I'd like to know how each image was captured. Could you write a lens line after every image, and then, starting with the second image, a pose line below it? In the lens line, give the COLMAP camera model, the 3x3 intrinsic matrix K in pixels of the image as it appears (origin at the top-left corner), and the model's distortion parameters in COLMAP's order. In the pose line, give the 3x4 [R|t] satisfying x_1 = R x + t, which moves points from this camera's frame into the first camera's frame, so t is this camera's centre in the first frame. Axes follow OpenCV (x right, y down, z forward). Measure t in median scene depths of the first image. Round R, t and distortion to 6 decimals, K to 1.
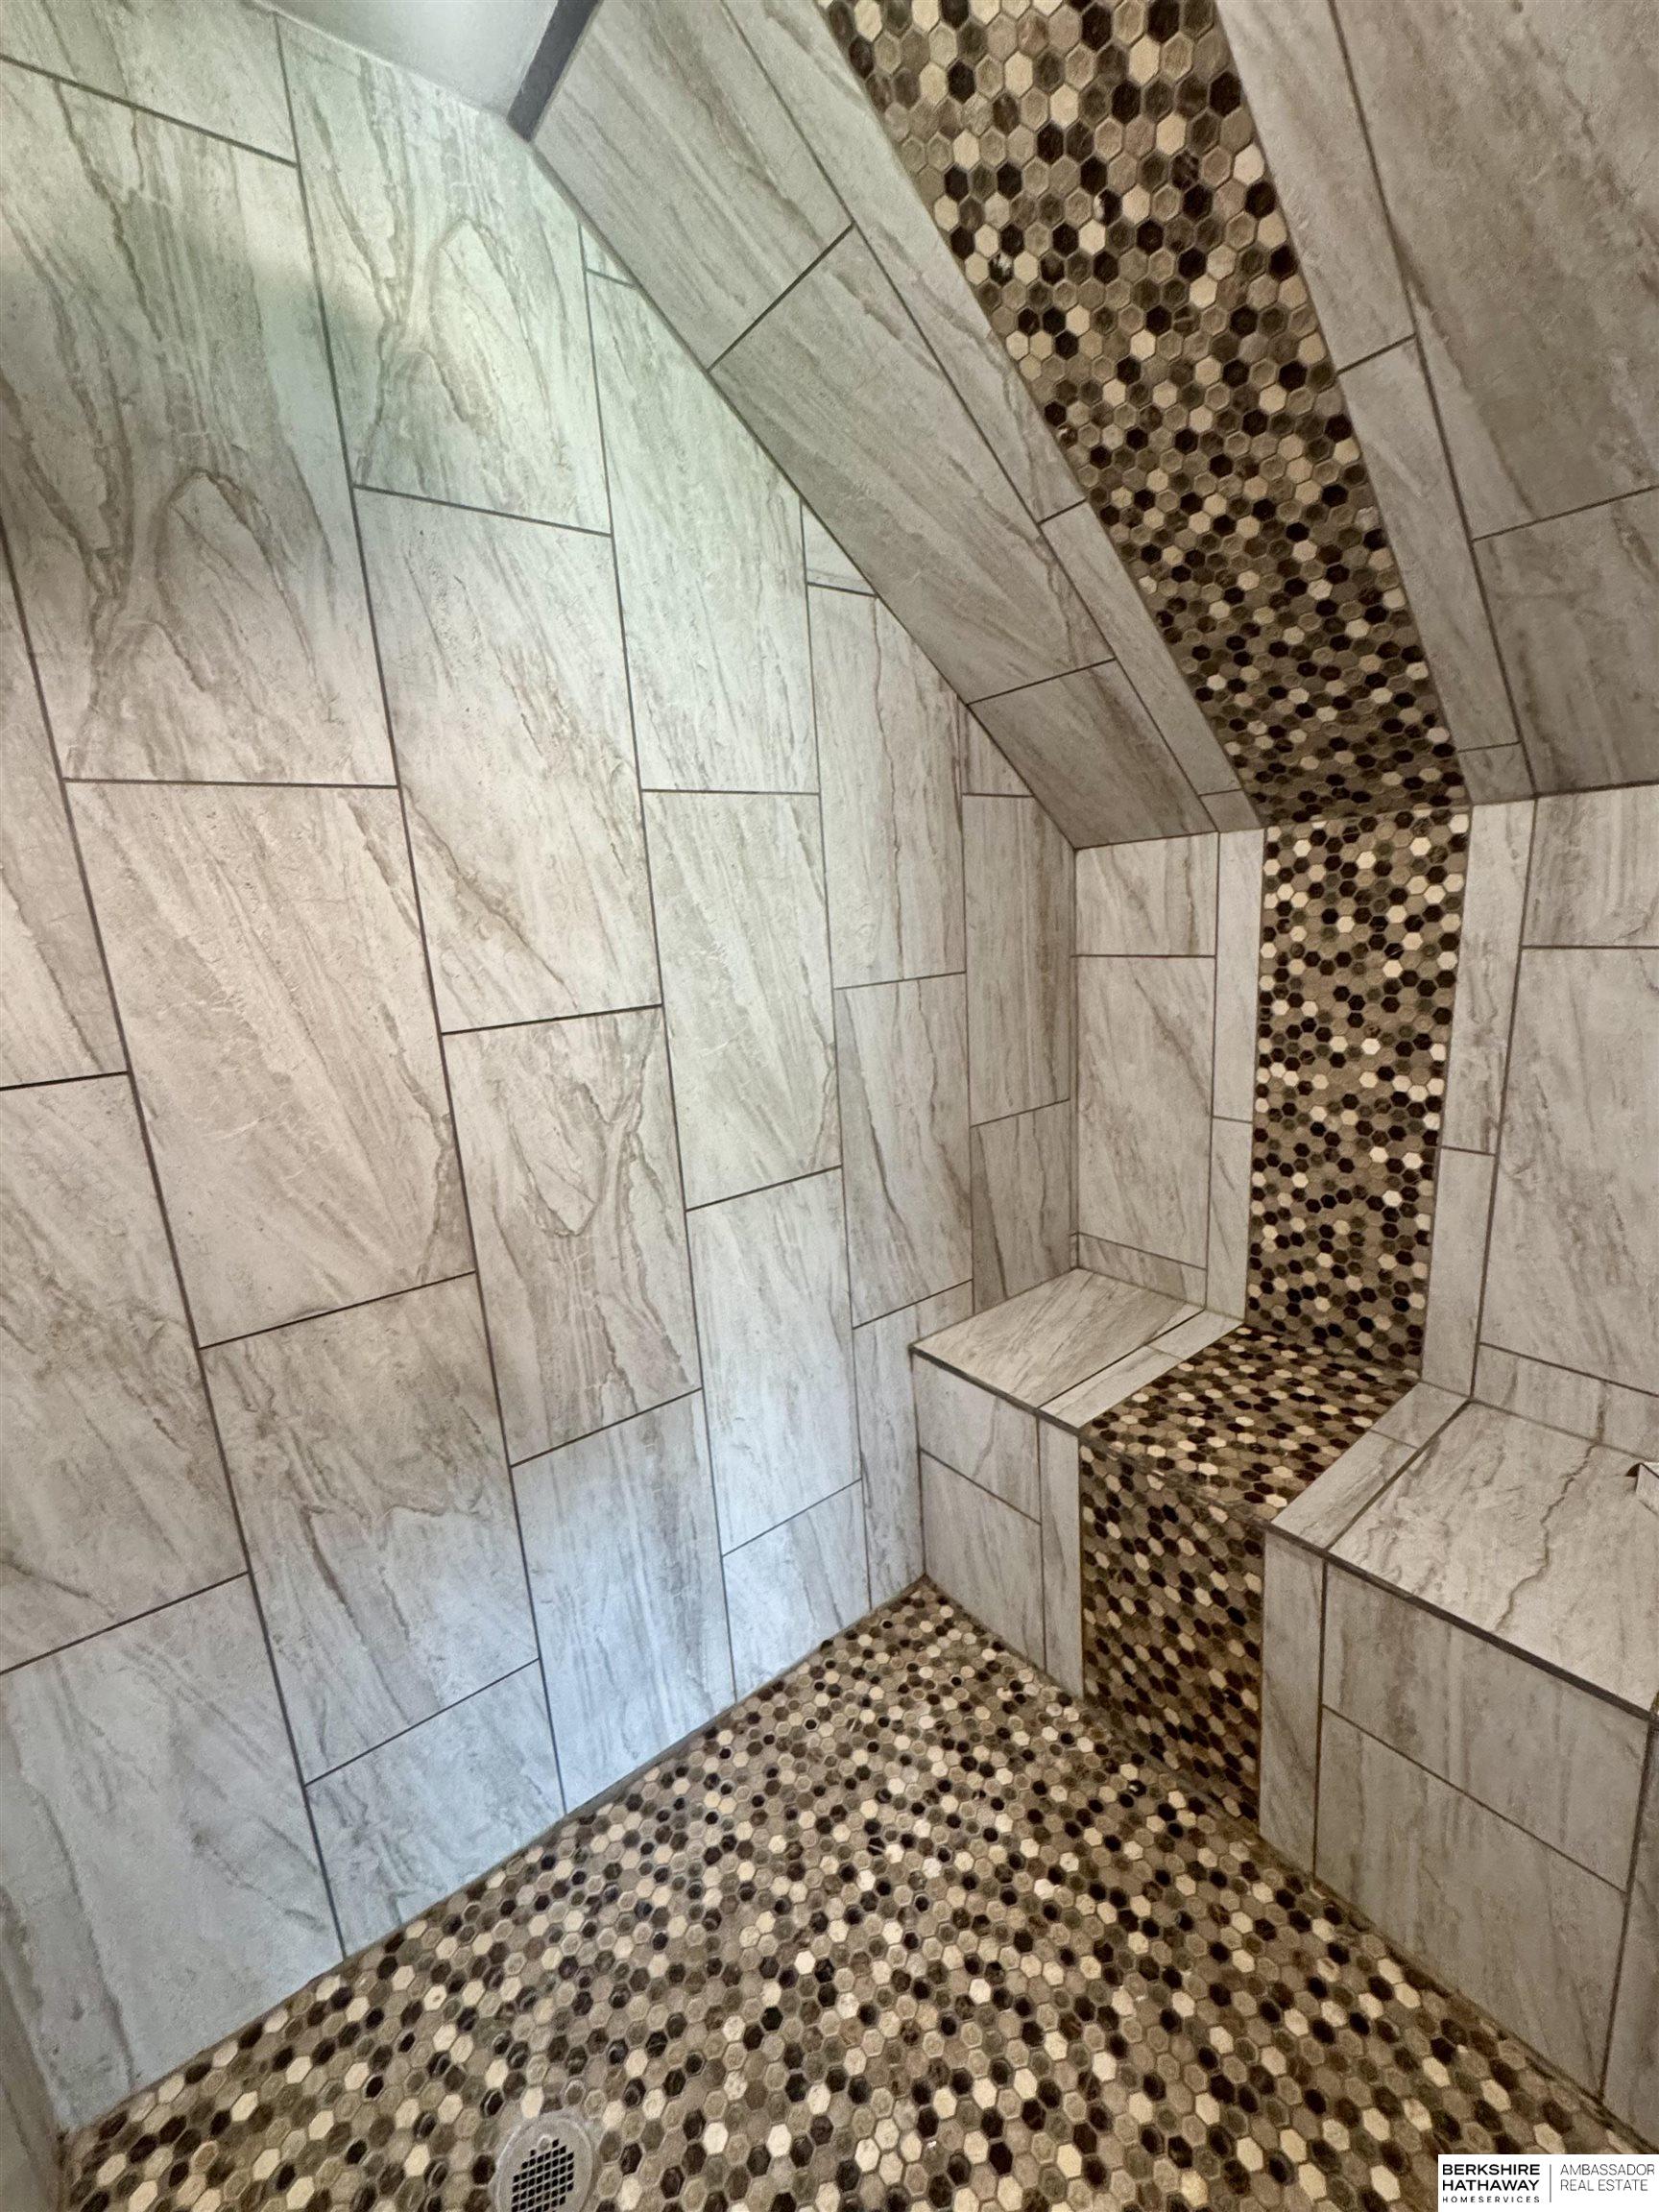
lens RADIAL K [[883.1, 0, 827.9], [0, 883.1, 1105.9], [0, 0, 1]] dist [-0.005819, 0.000763]
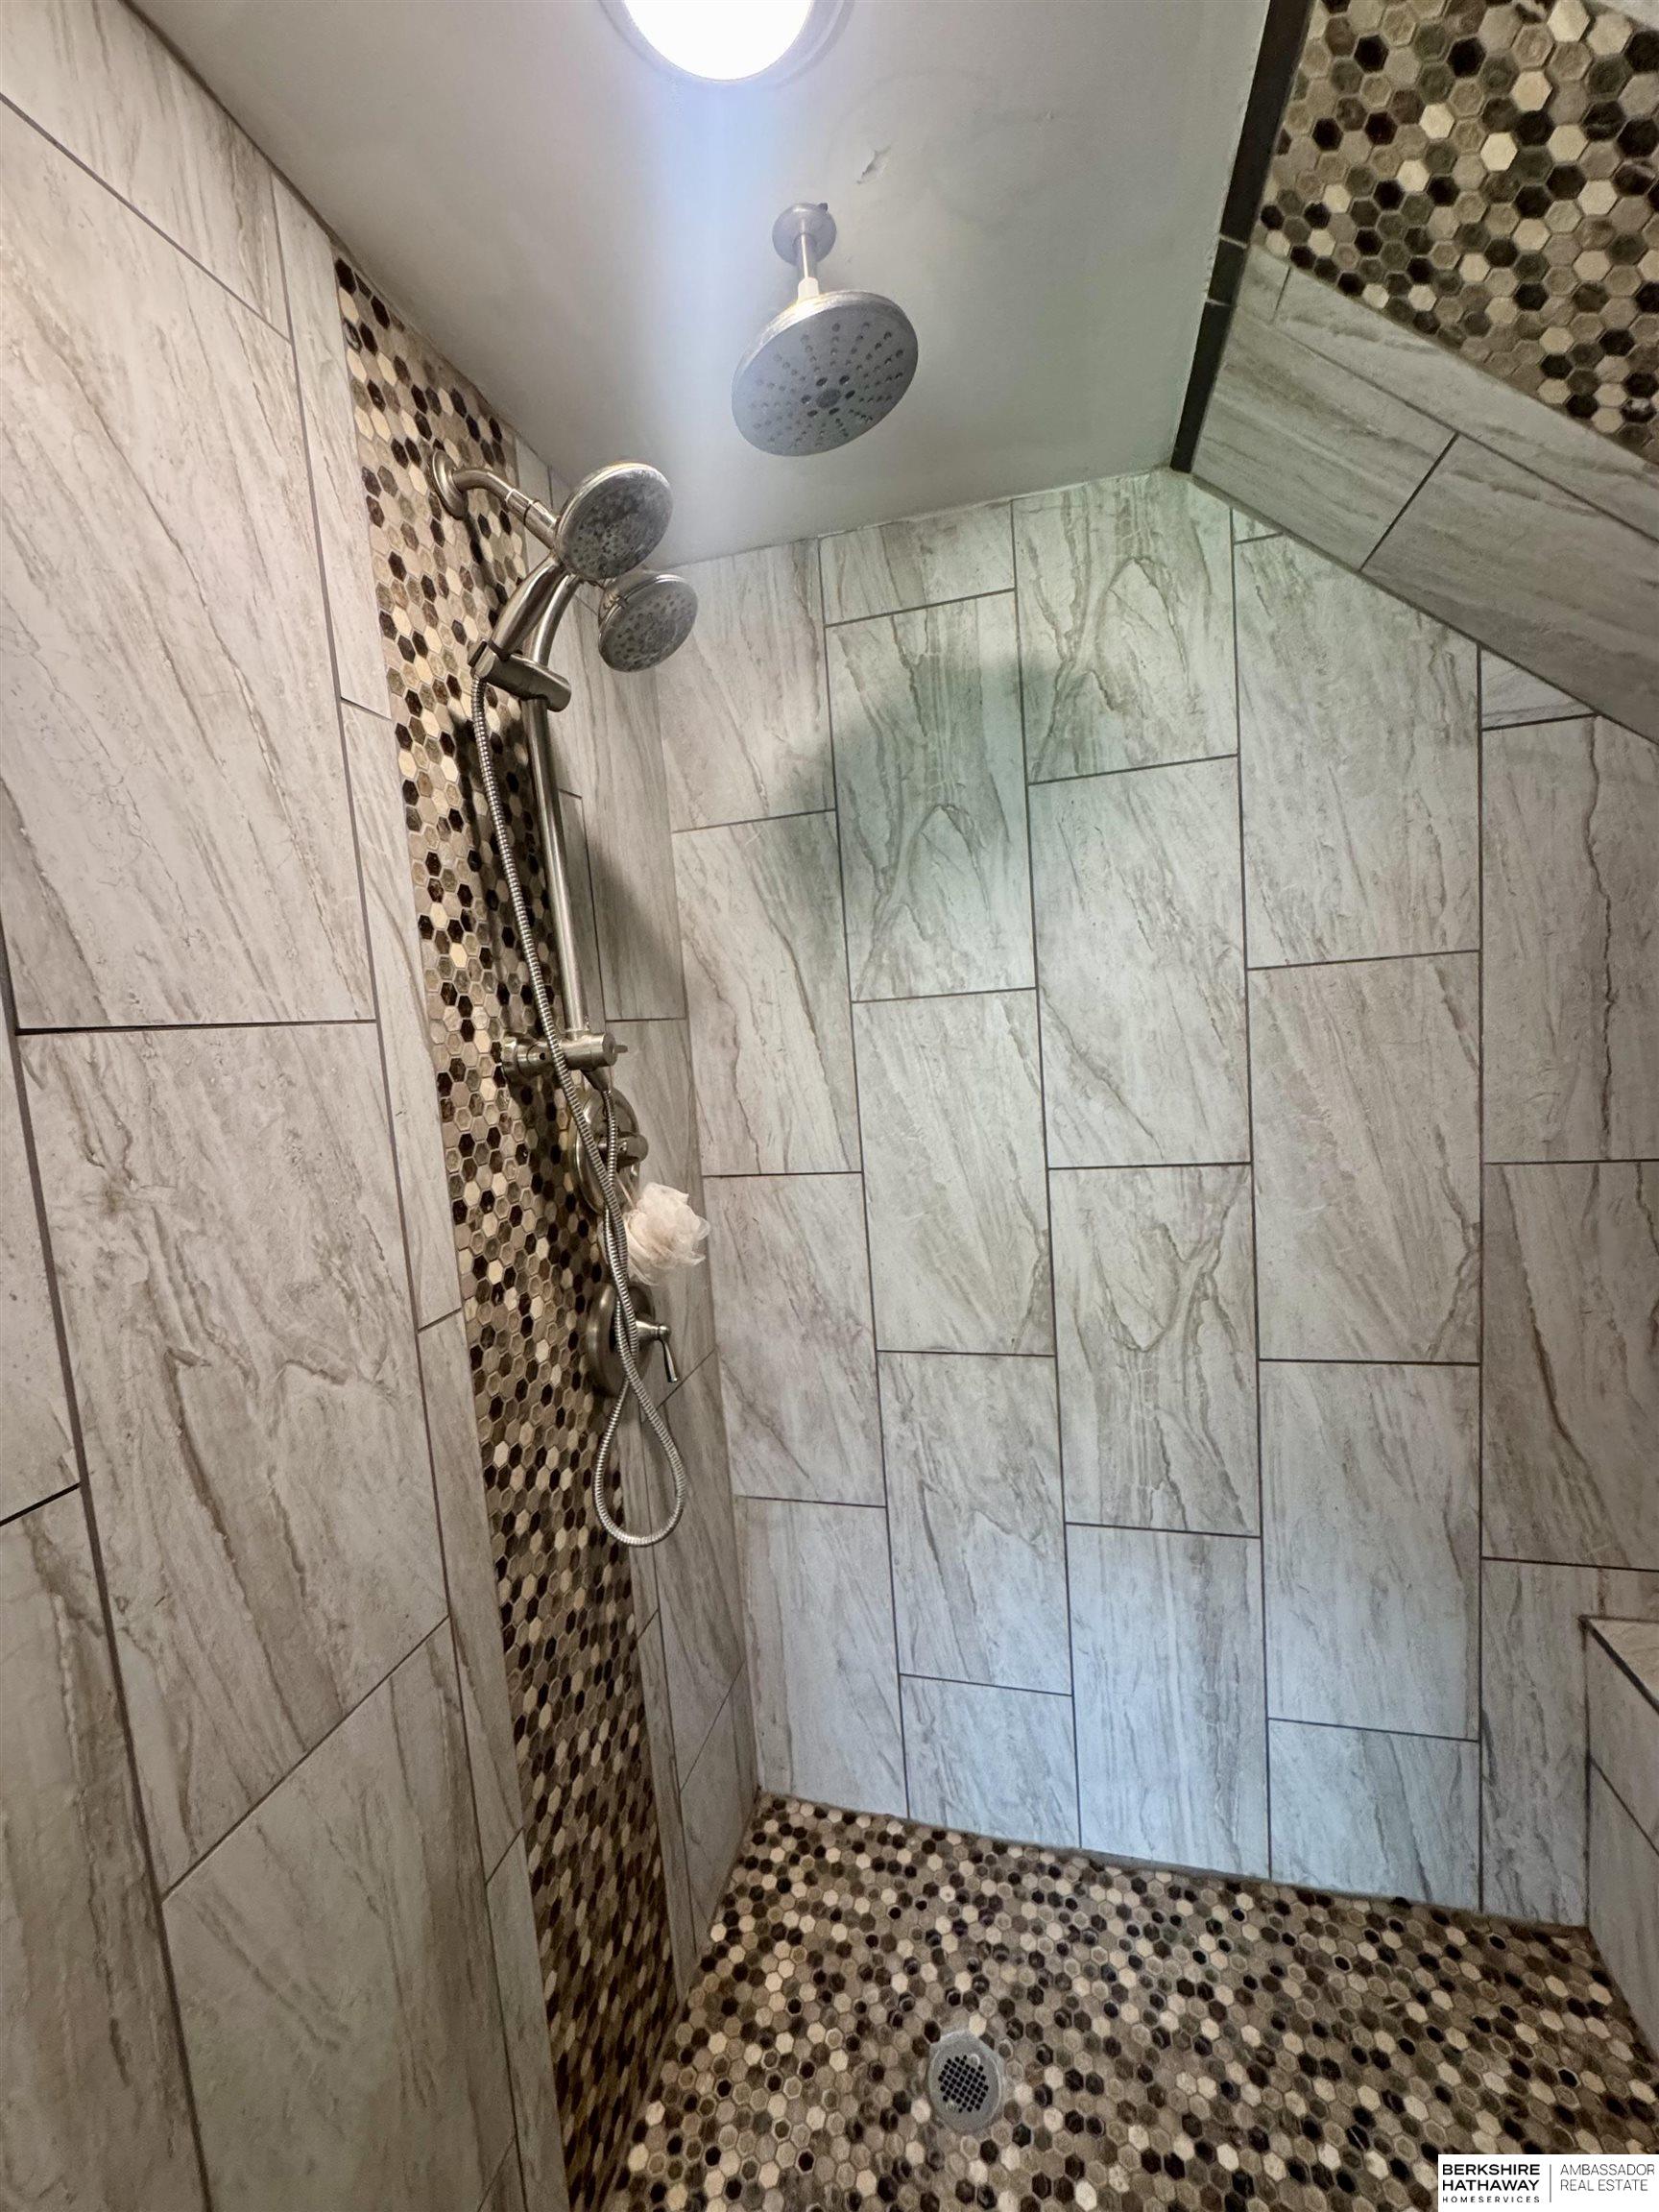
lens RADIAL K [[883.1, 0, 831.7], [0, 883.1, 1108.0], [0, 0, 1]] dist [-0.005819, 0.000763]
pose [[0.619259, 0.097075, -0.779162, 0.352472], [-0.138422, 0.990283, 0.013364, -0.136263], [0.772889, 0.099577, 0.626680, -0.070291]]
